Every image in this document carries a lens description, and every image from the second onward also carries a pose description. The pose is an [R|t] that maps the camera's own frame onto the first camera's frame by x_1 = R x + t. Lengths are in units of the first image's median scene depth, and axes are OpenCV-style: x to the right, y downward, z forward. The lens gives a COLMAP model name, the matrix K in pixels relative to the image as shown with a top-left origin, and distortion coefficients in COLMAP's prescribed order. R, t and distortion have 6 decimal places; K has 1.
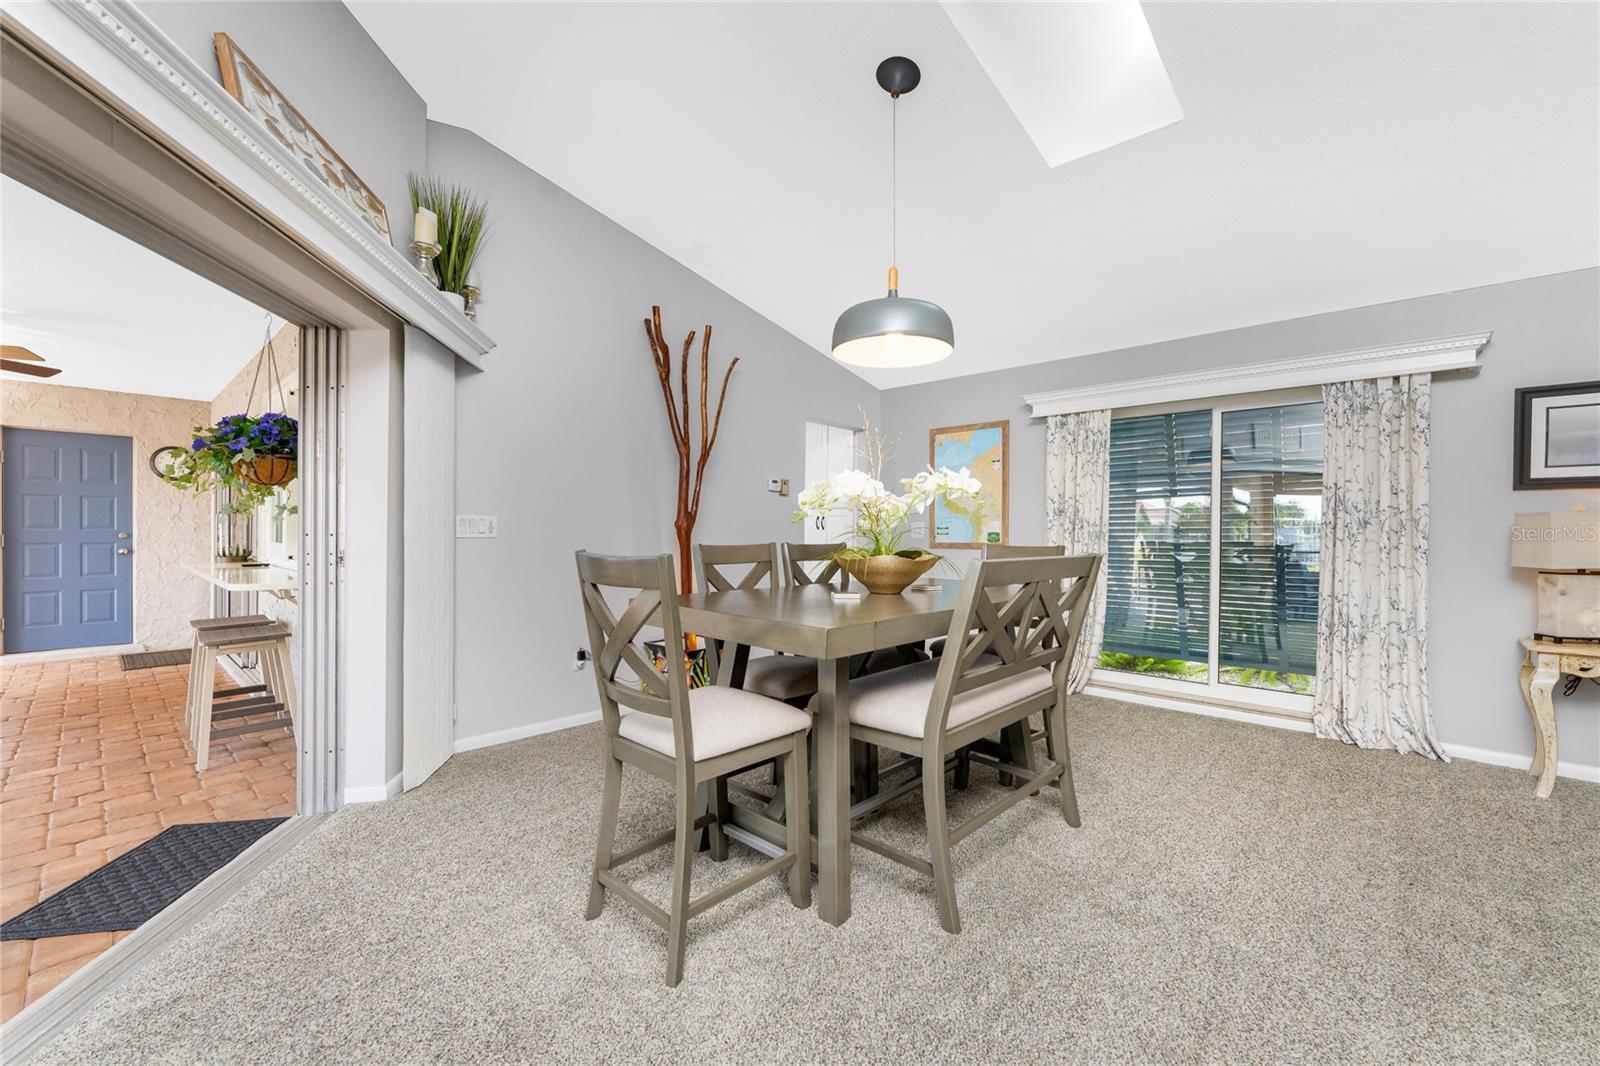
lens RADIAL K [[645.0, 0, 802.0], [0, 645.0, 540.1], [0, 0, 1]] dist [-0.002141, -0.000281]
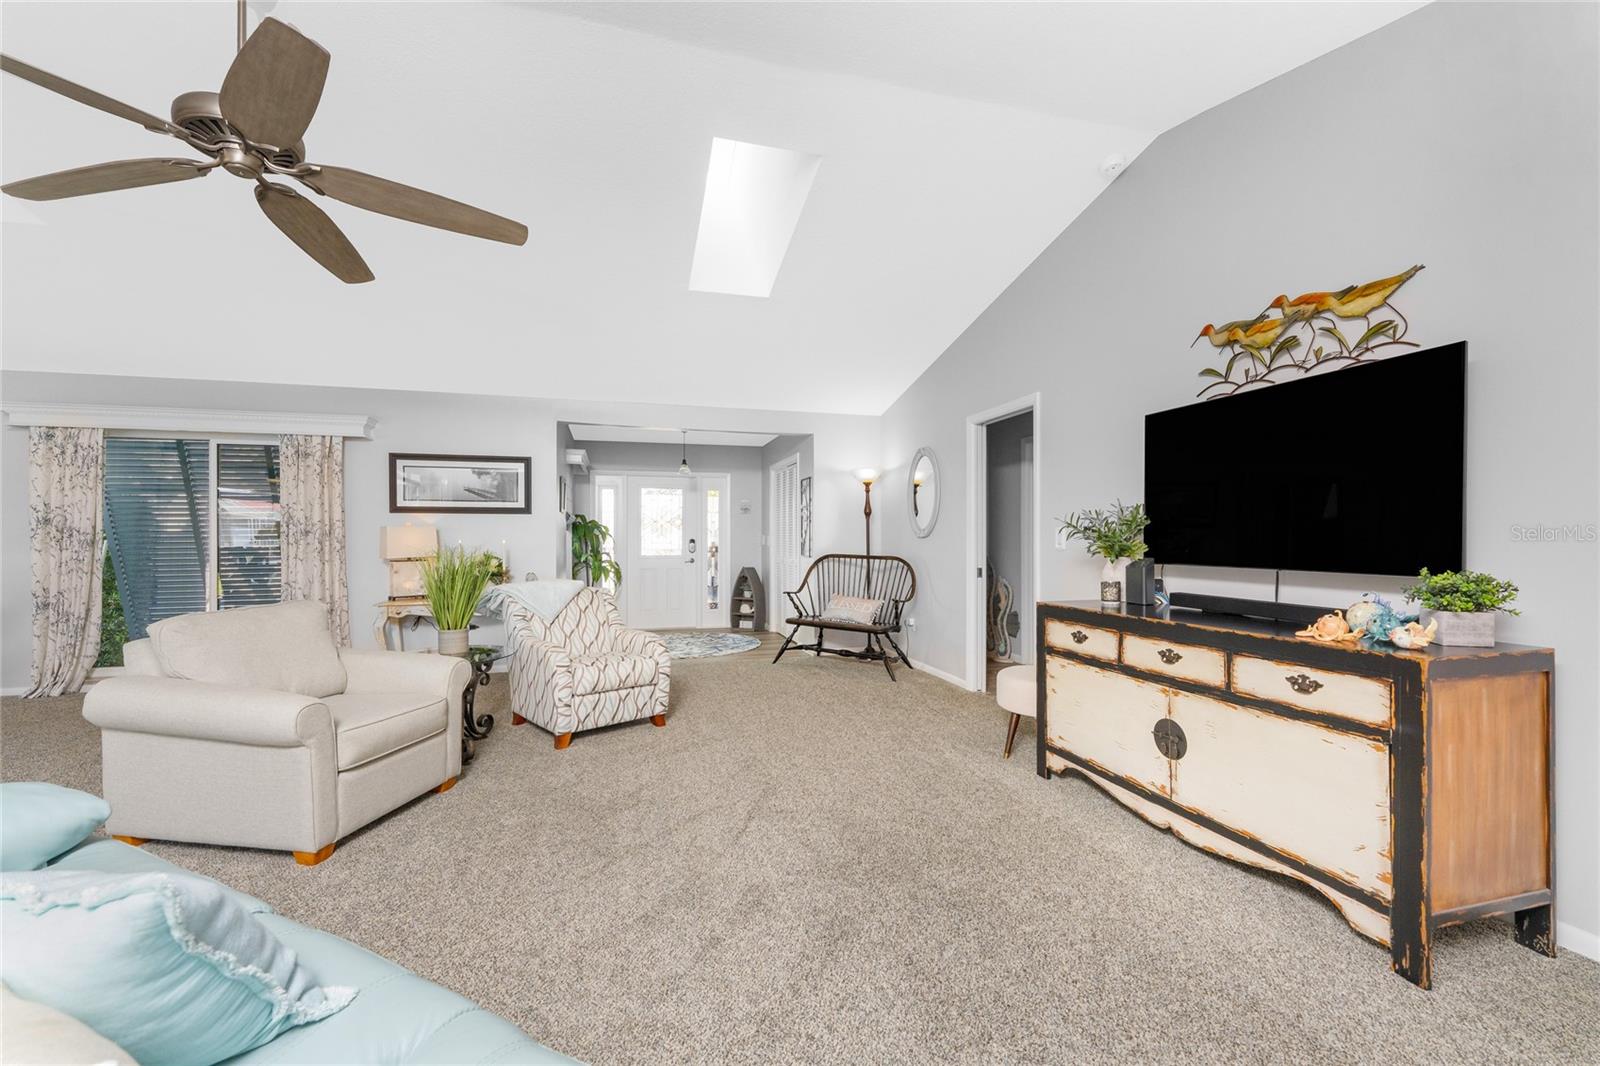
lens RADIAL K [[645.0, 0, 802.0], [0, 645.0, 540.1], [0, 0, 1]] dist [-0.002141, -0.000281]
pose [[0.536764, -0.009544, 0.843678, 0.229771], [0.018790, 0.999823, -0.000644, 0.013239], [-0.843523, 0.016198, 0.536848, -0.718636]]
